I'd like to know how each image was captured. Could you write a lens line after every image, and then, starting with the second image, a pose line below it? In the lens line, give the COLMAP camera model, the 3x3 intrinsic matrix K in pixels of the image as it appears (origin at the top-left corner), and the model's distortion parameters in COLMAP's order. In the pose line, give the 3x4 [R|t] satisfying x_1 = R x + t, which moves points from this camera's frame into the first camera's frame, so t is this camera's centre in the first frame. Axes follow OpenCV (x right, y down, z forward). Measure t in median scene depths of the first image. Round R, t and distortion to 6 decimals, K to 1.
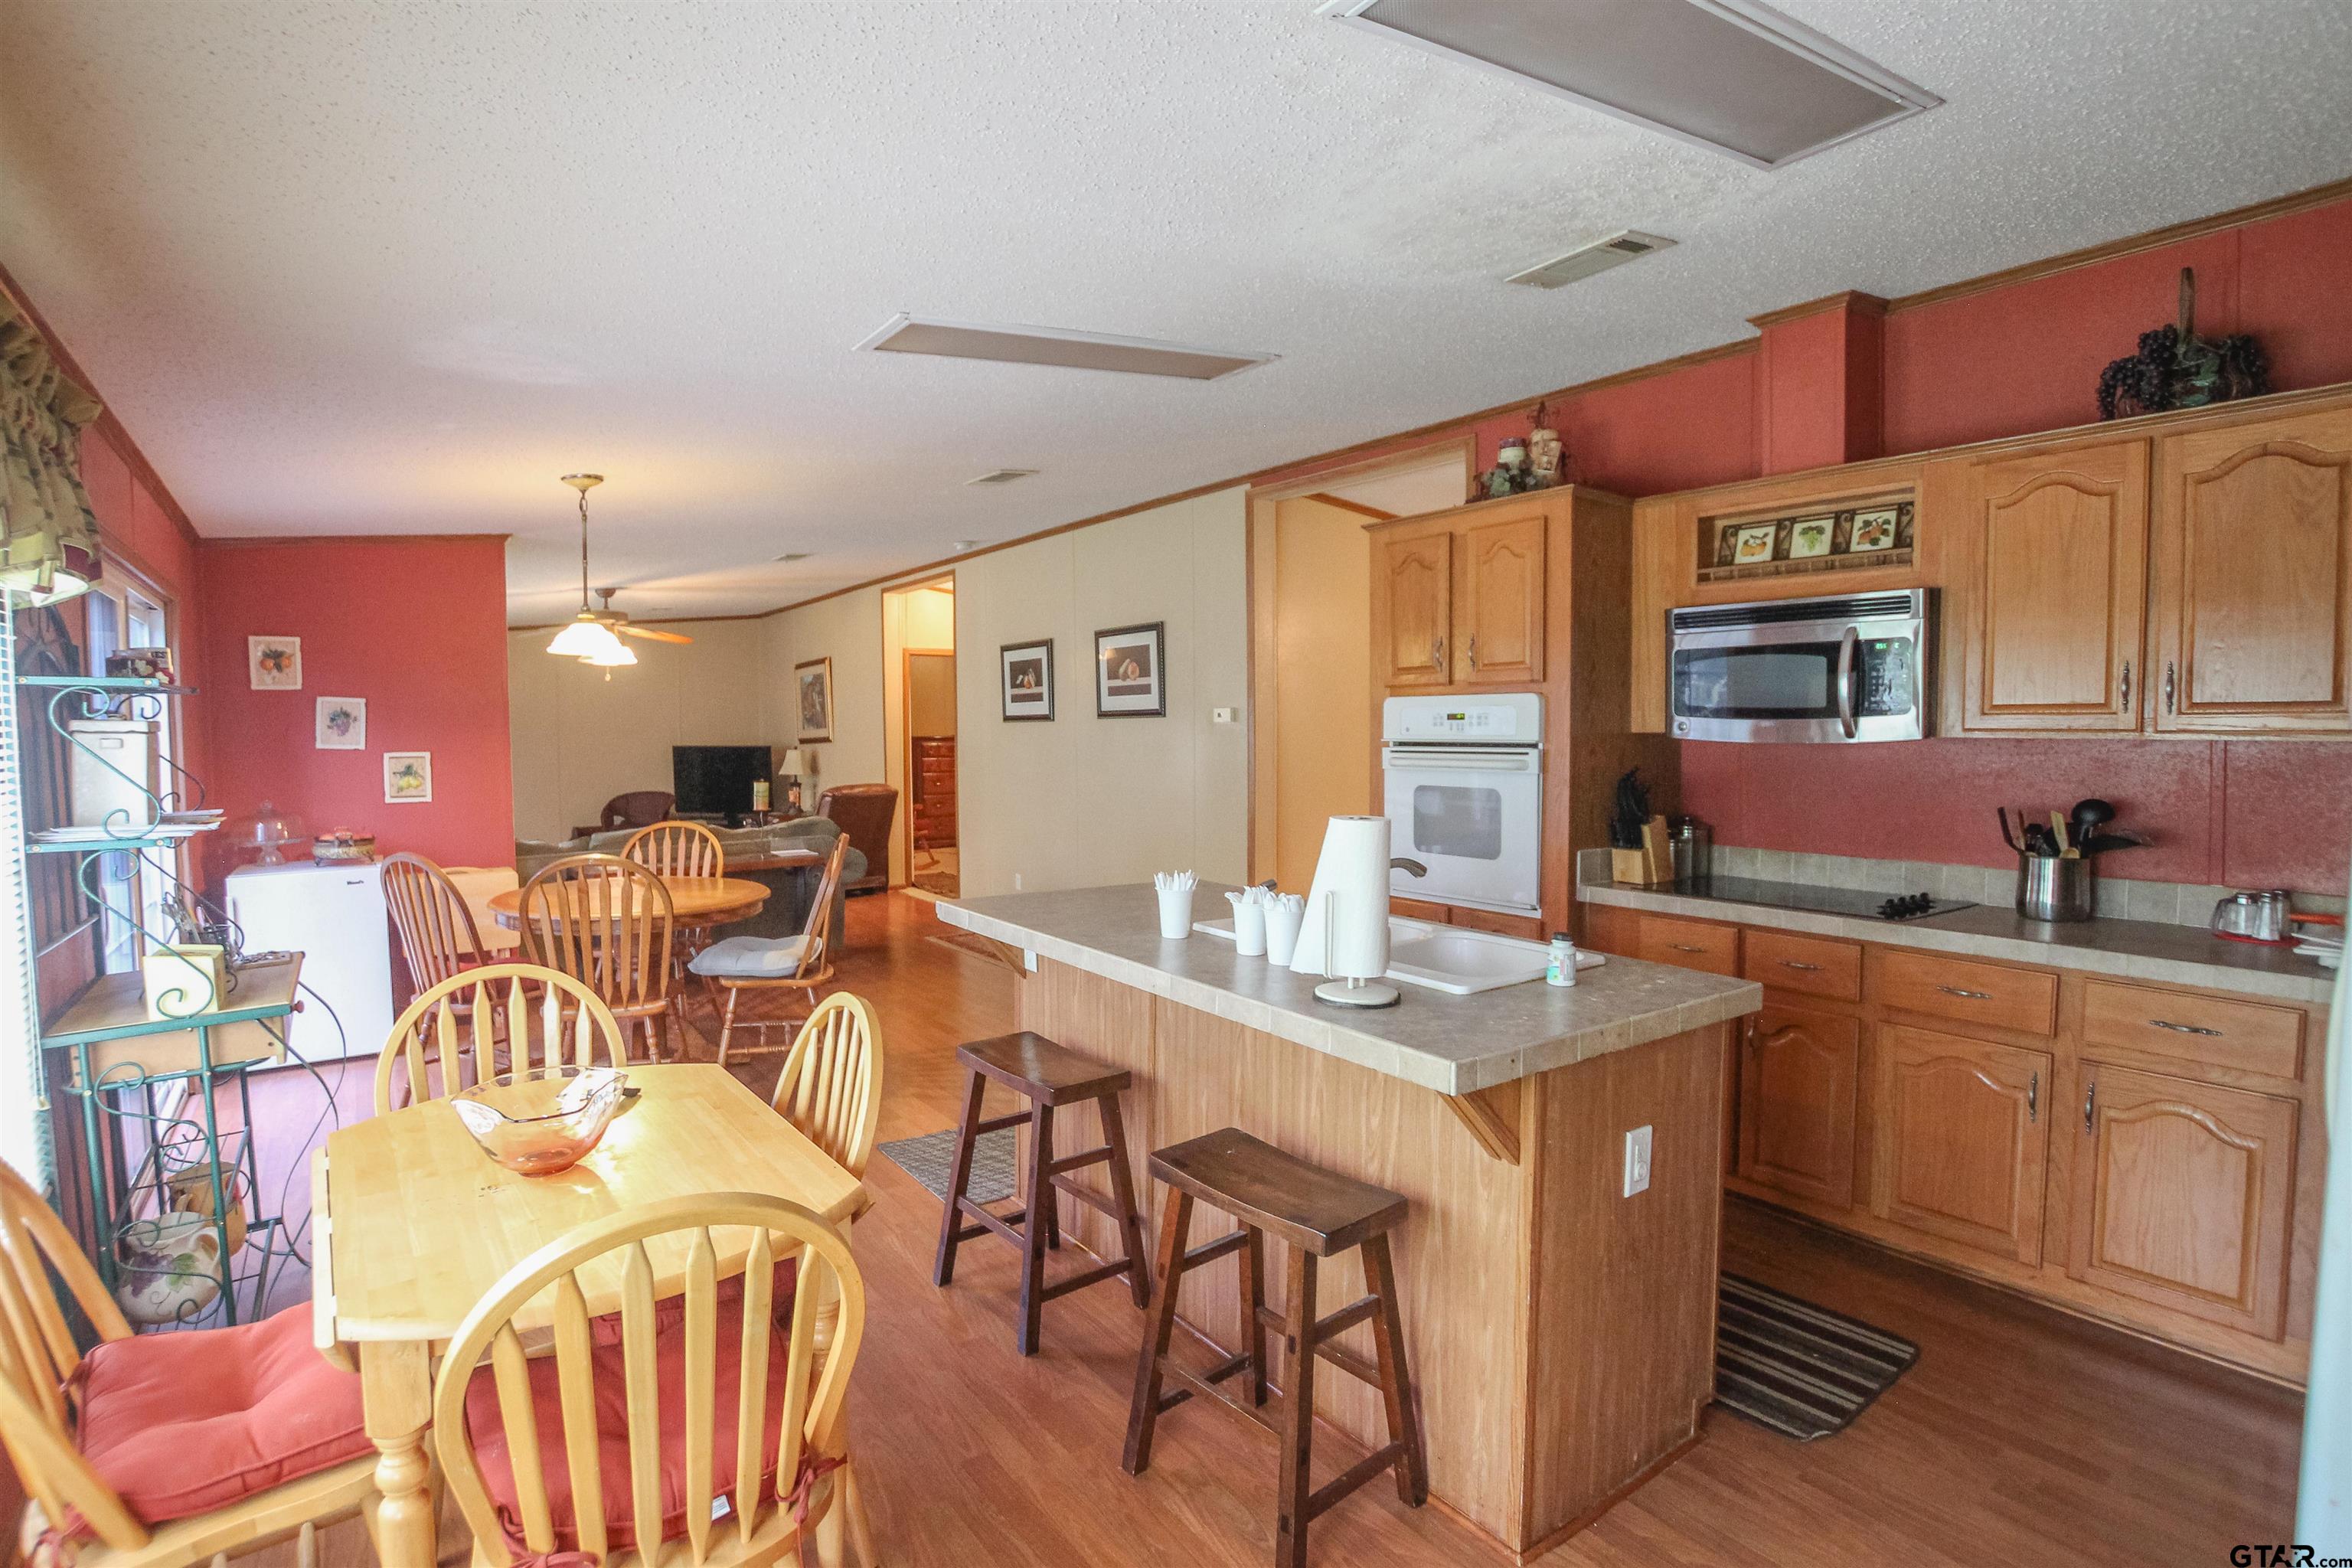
lens RADIAL K [[1132.9, 0, 1172.9], [0, 1132.9, 790.5], [0, 0, 1]] dist [-0.005165, -0.000798]
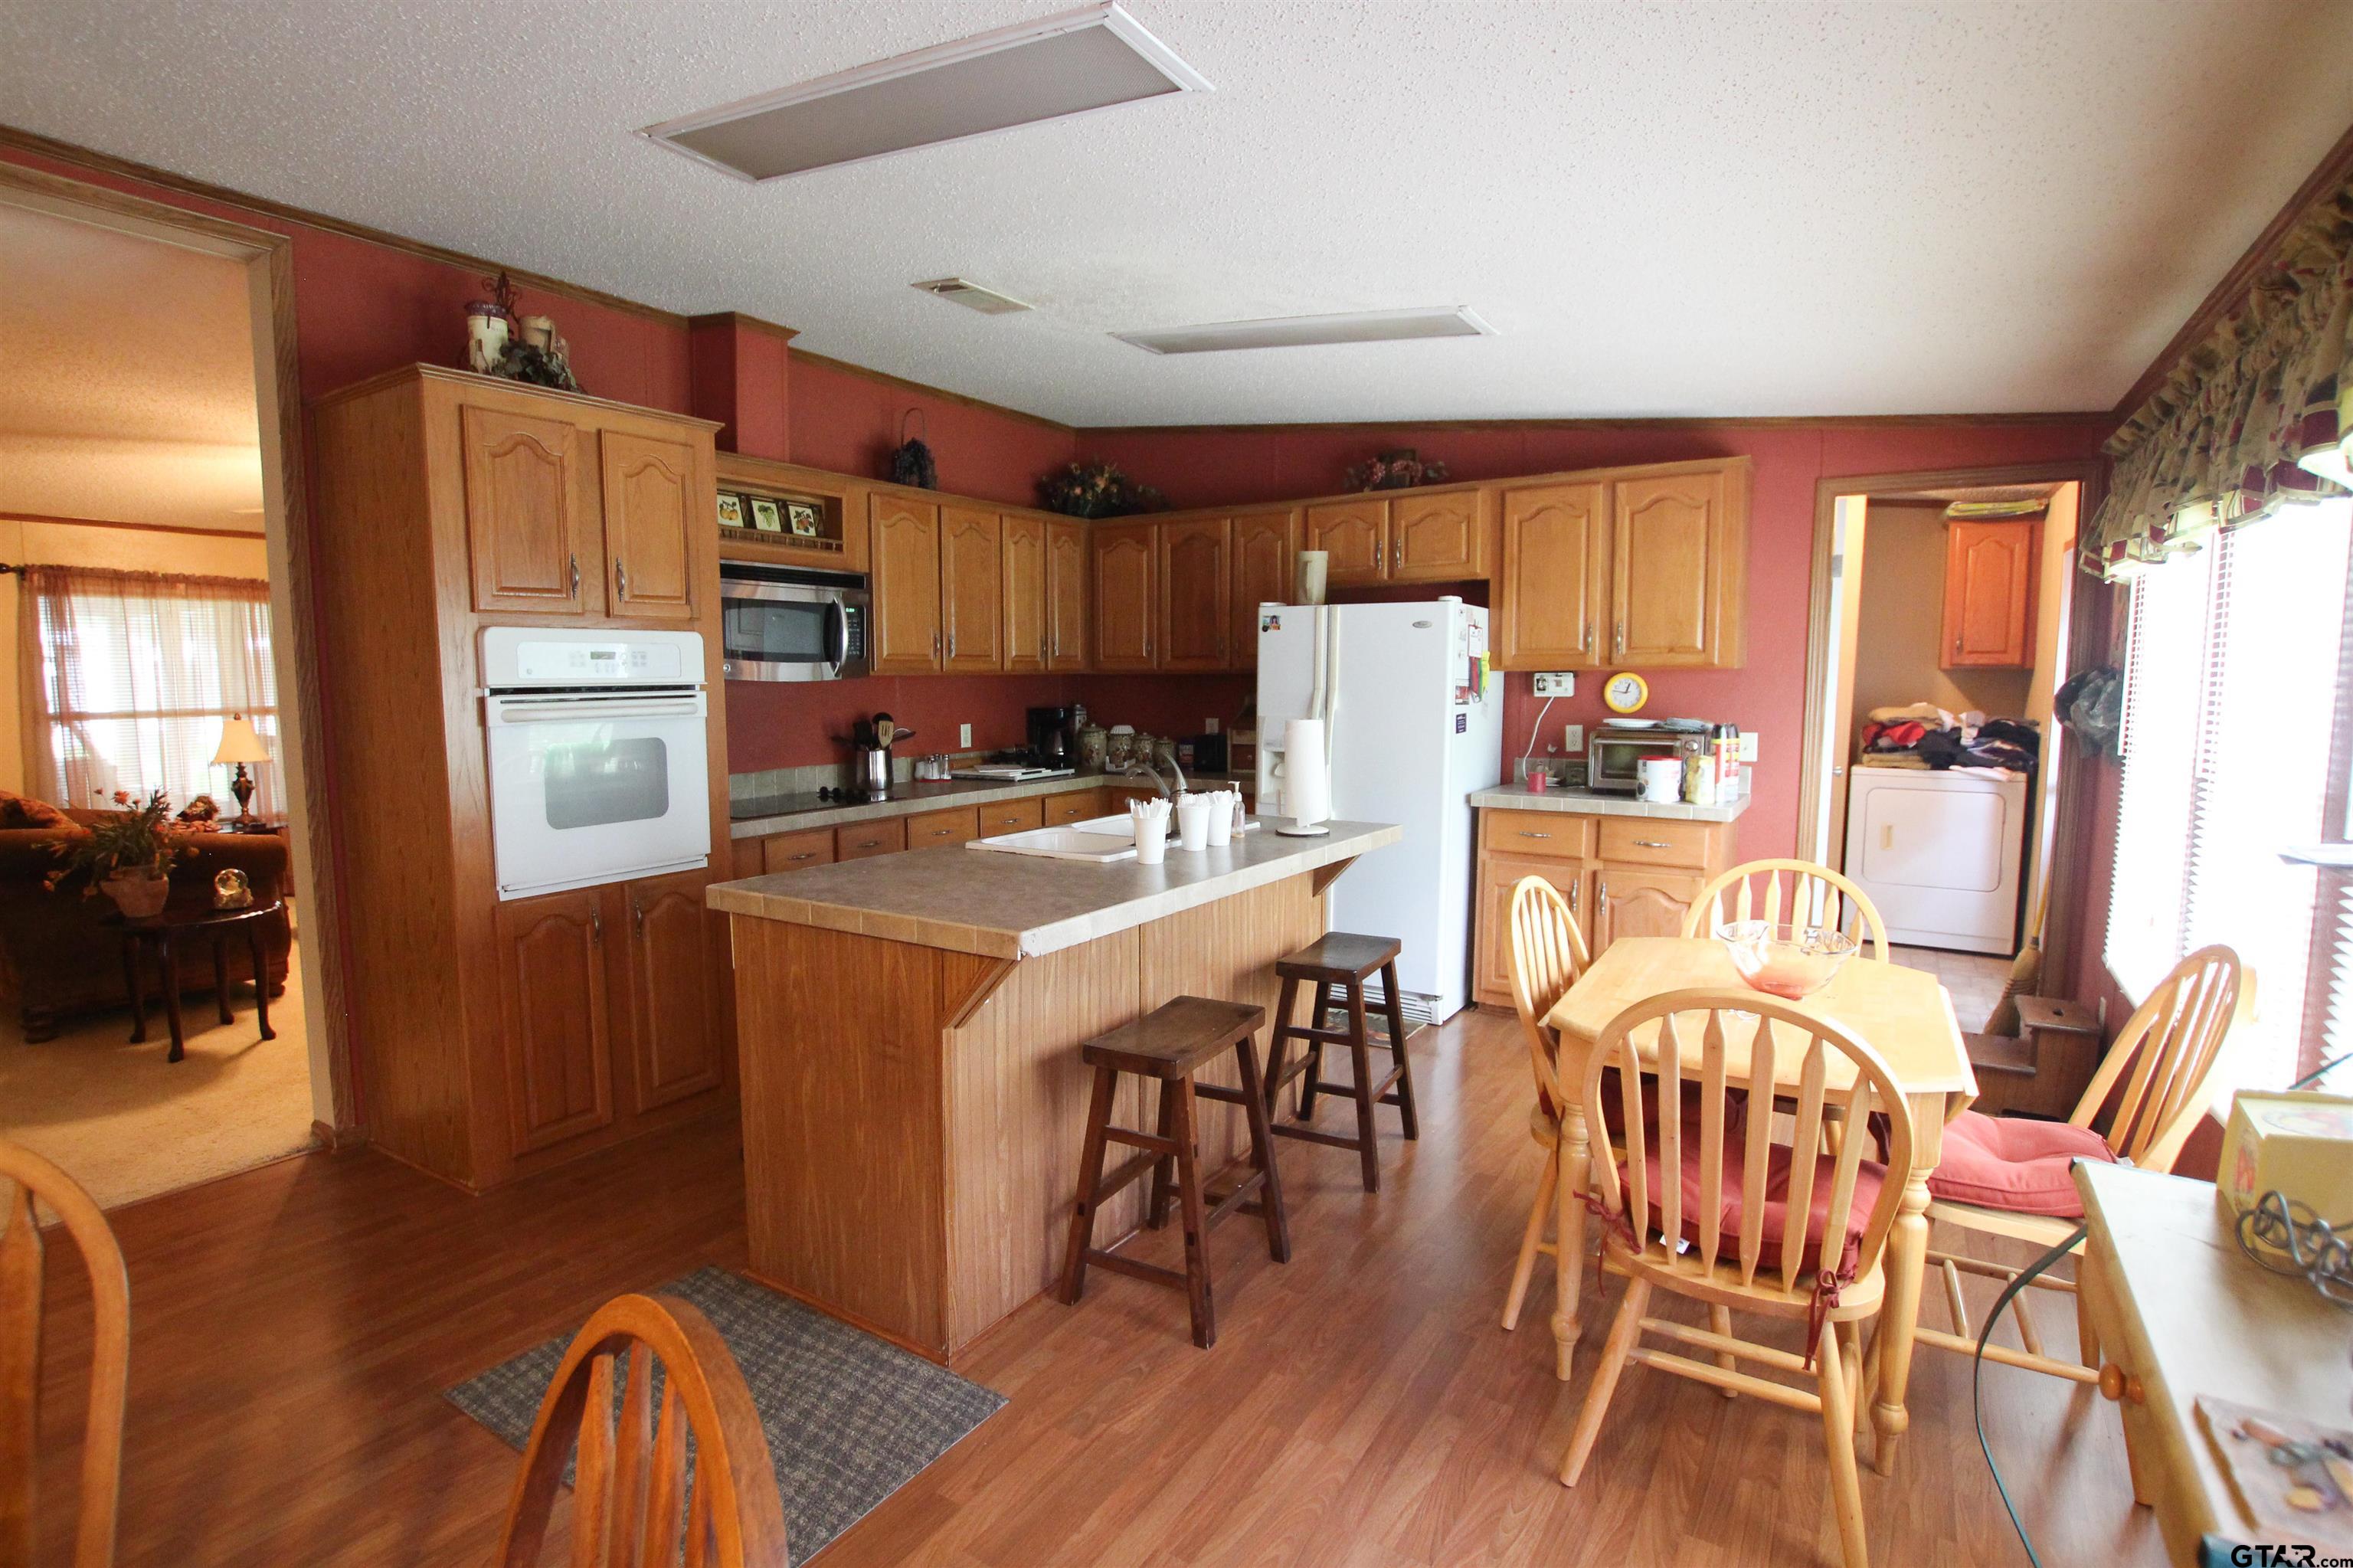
lens RADIAL K [[1133.4, 0, 1171.0], [0, 1133.4, 777.7], [0, 0, 1]] dist [-0.005165, -0.000798]
pose [[-0.345624, -0.086002, 0.934424, -0.786913], [0.059368, 0.991792, 0.113241, -0.054507], [-0.936493, 0.094614, -0.337682, 1.055313]]
